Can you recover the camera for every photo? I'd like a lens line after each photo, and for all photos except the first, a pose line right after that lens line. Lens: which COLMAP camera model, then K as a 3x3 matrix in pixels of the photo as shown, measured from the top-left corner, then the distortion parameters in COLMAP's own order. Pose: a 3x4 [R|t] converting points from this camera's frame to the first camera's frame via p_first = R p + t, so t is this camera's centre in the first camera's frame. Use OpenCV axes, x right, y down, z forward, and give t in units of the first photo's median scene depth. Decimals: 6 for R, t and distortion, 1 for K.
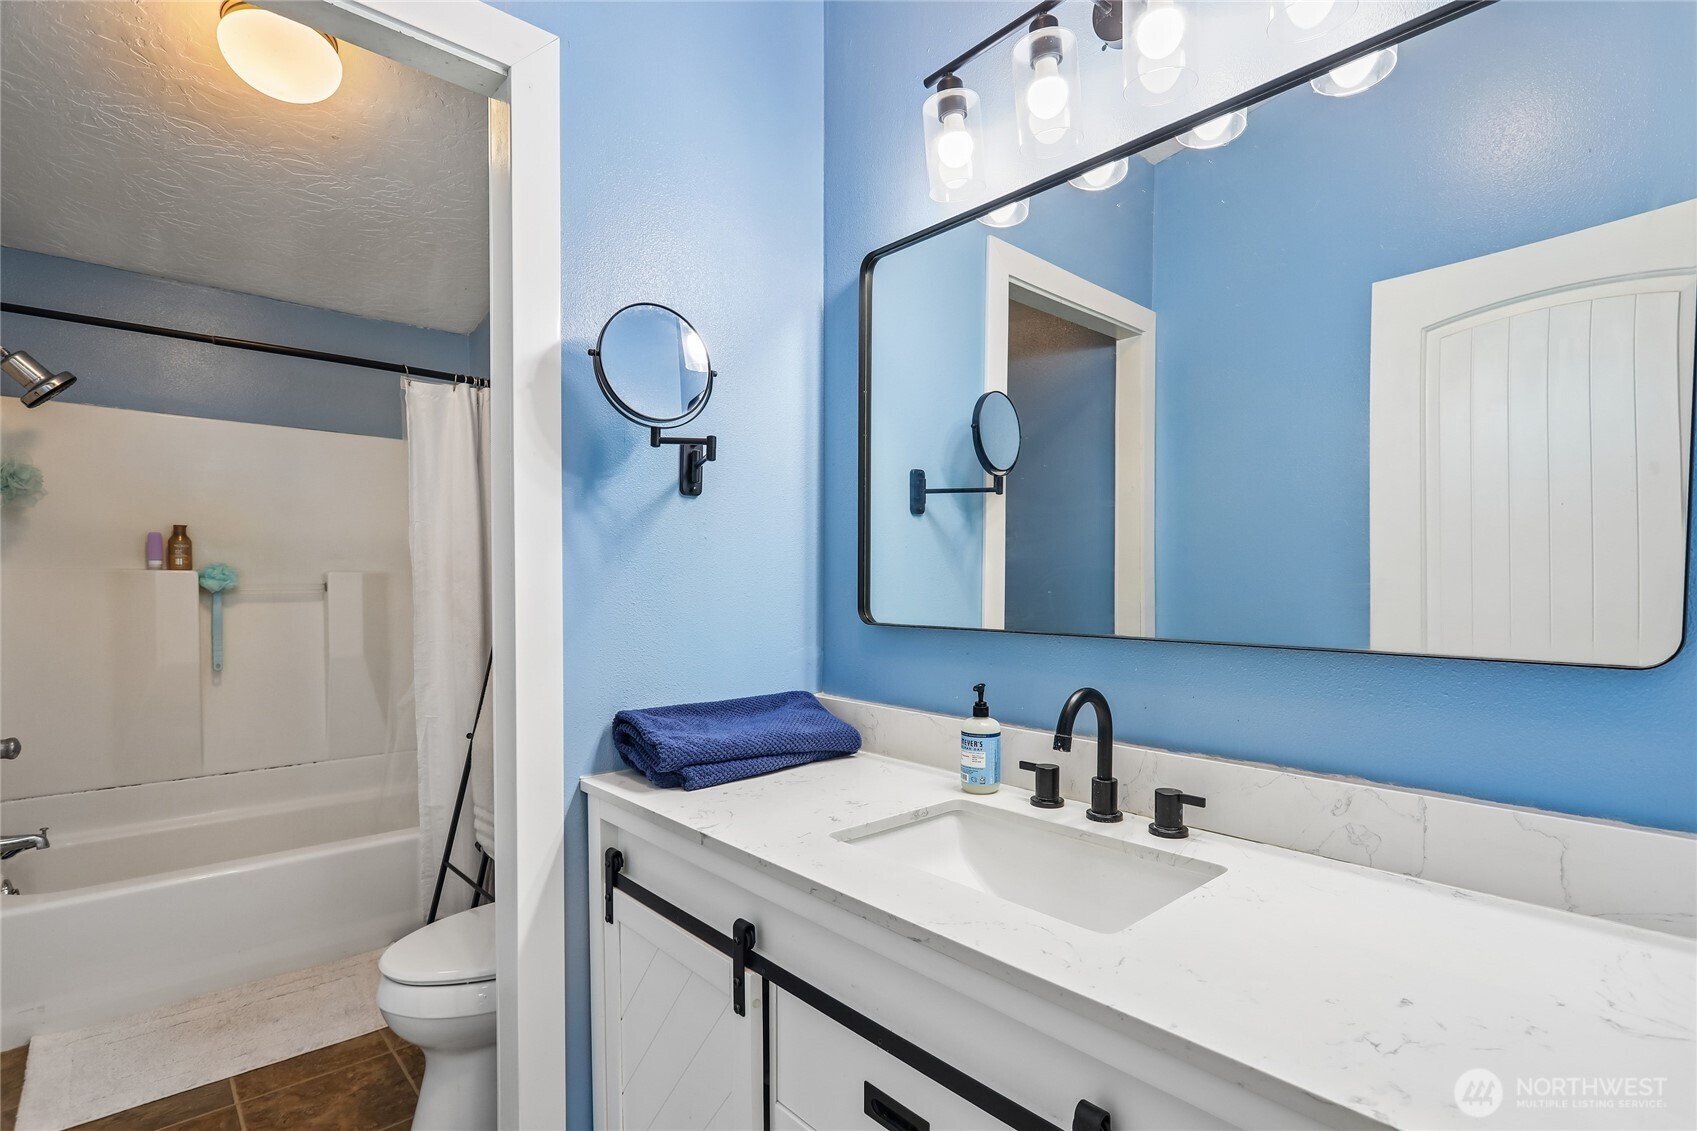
lens RADIAL K [[801.5, 0, 853.3], [0, 801.5, 566.9], [0, 0, 1]] dist [-0.005292, 0.005922]
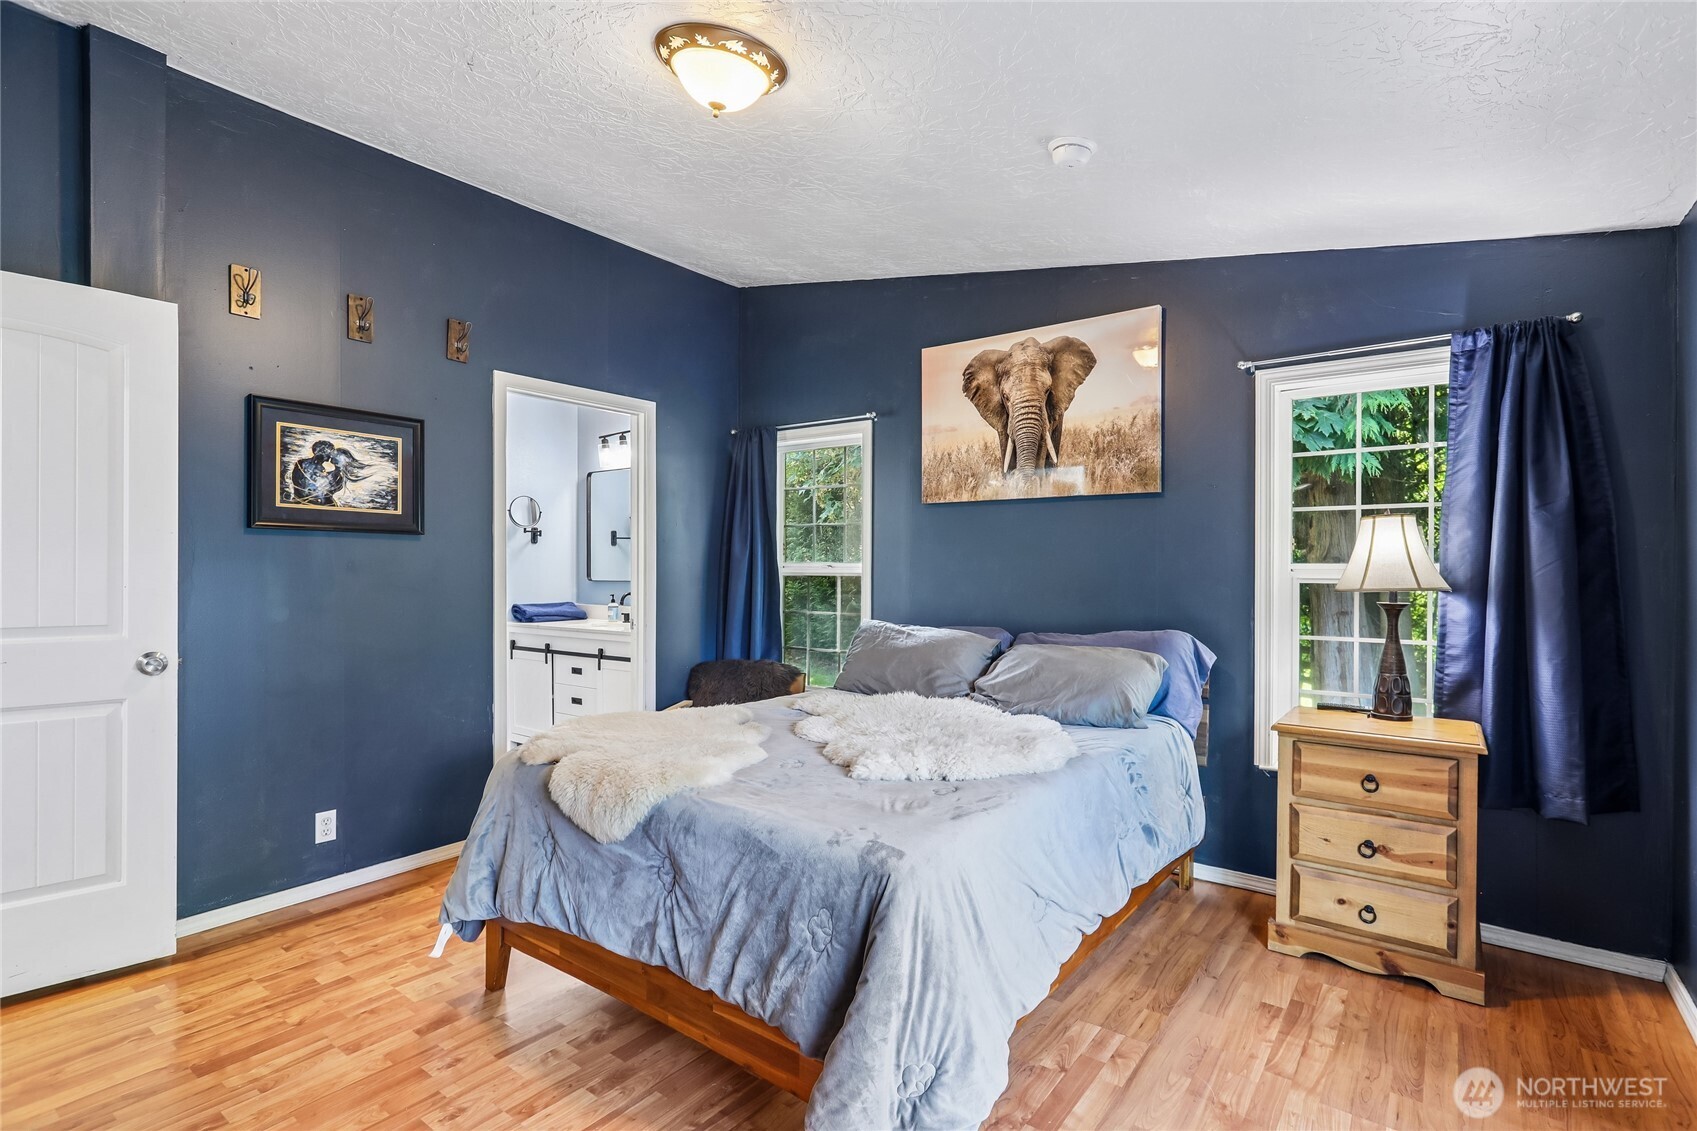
lens RADIAL K [[801.5, 0, 853.3], [0, 801.5, 566.9], [0, 0, 1]] dist [-0.005292, 0.005922]
pose [[0.982494, 0.002256, 0.186279, 0.561534], [-0.005051, 0.999882, 0.014530, -0.047502], [-0.186224, -0.015217, 0.982389, -2.943424]]
